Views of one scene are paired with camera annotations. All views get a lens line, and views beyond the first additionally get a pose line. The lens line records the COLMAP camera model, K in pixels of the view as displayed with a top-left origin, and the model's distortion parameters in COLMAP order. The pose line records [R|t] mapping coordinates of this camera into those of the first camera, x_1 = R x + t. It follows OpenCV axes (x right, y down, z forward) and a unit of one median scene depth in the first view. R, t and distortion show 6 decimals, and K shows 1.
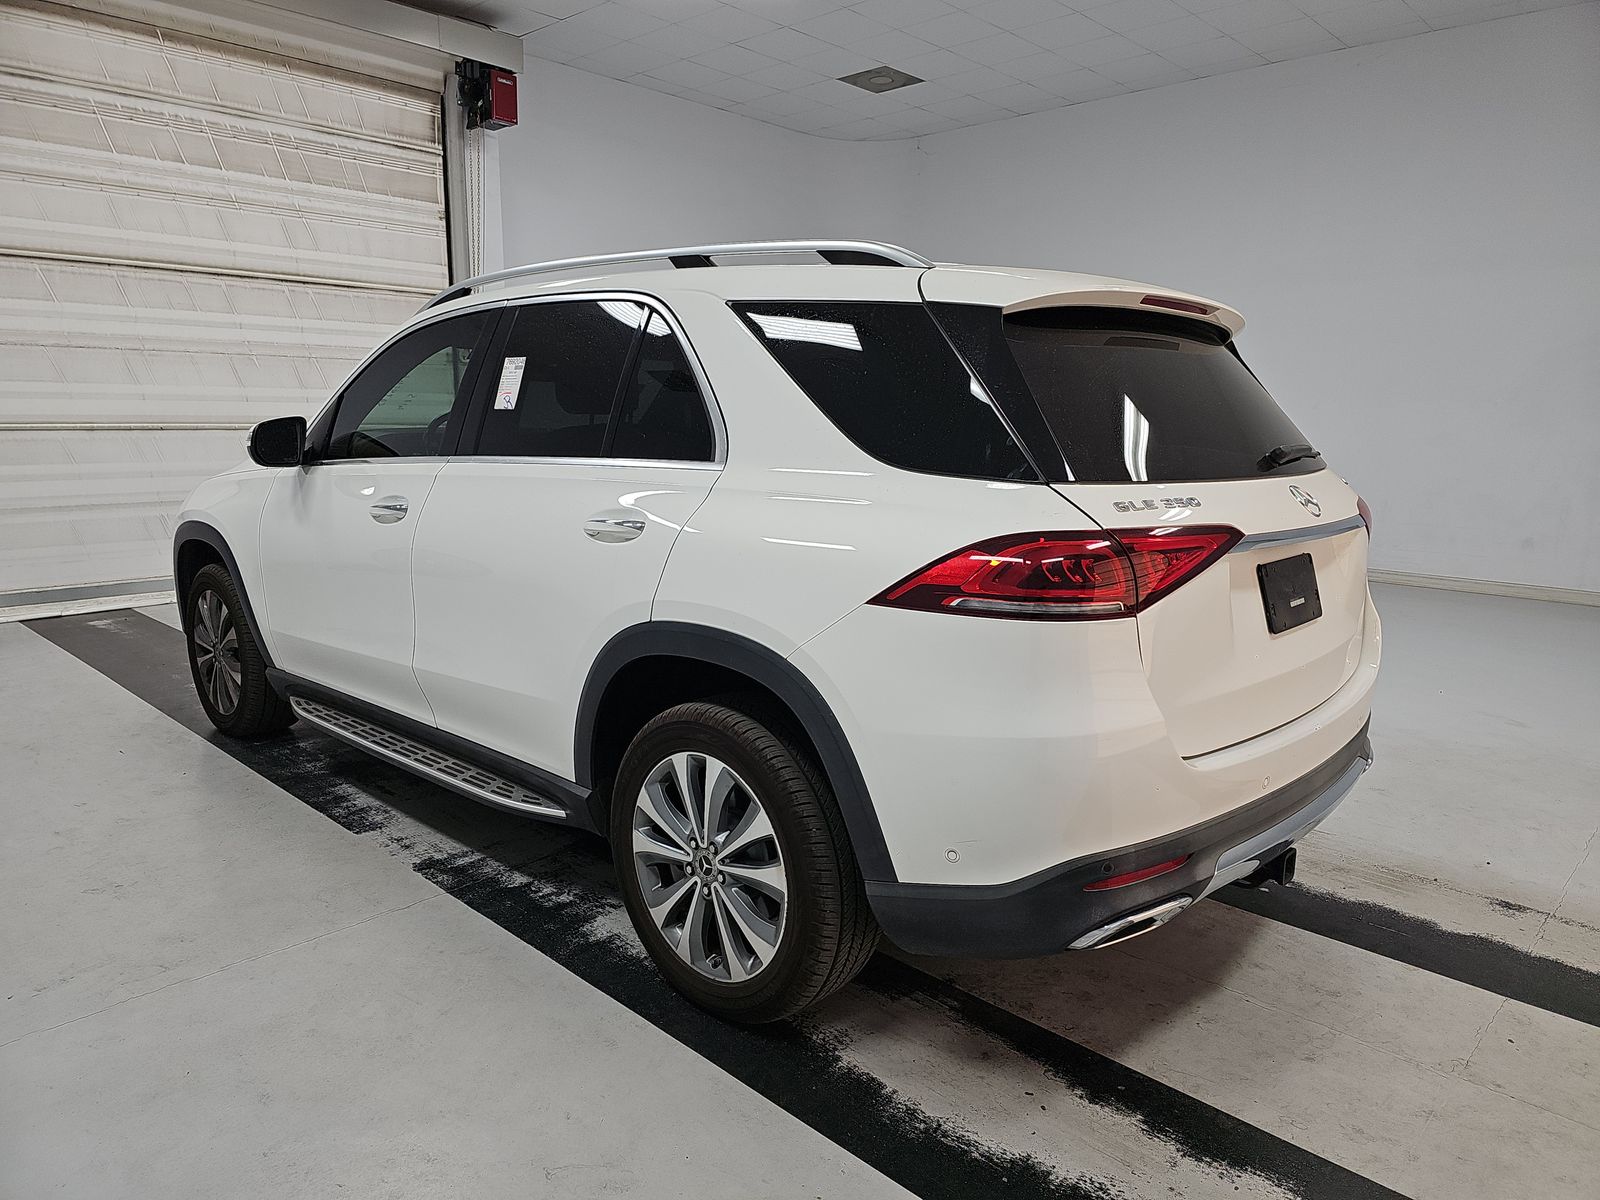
lens RADIAL K [[1050.2, 0, 792.6], [0, 1050.2, 598.8], [0, 0, 1]] dist [0.025667, -0.033968]
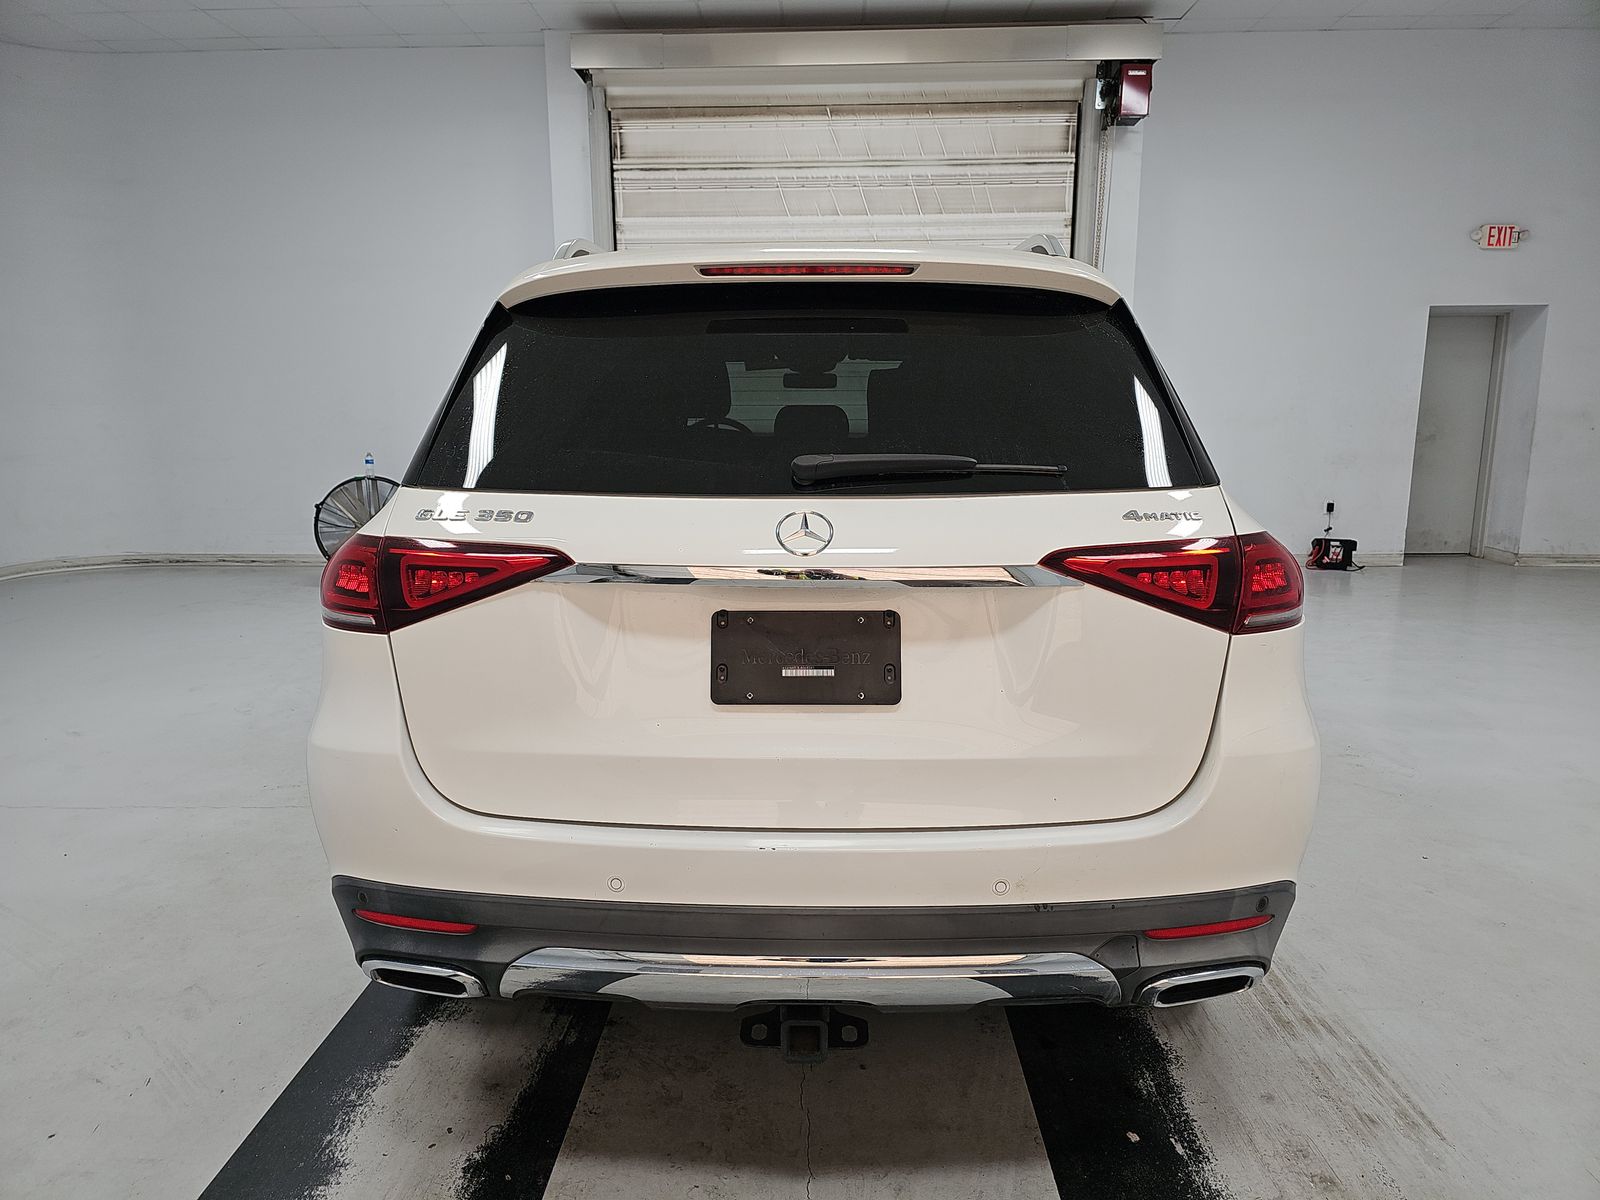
lens RADIAL K [[1050.2, 0, 808.6], [0, 1050.2, 604.3], [0, 0, 1]] dist [0.025667, -0.033968]
pose [[0.669768, 0.115677, -0.733506, 0.316191], [-0.115018, 0.992031, 0.051424, -0.026065], [0.733609, 0.049925, 0.677735, 0.164960]]
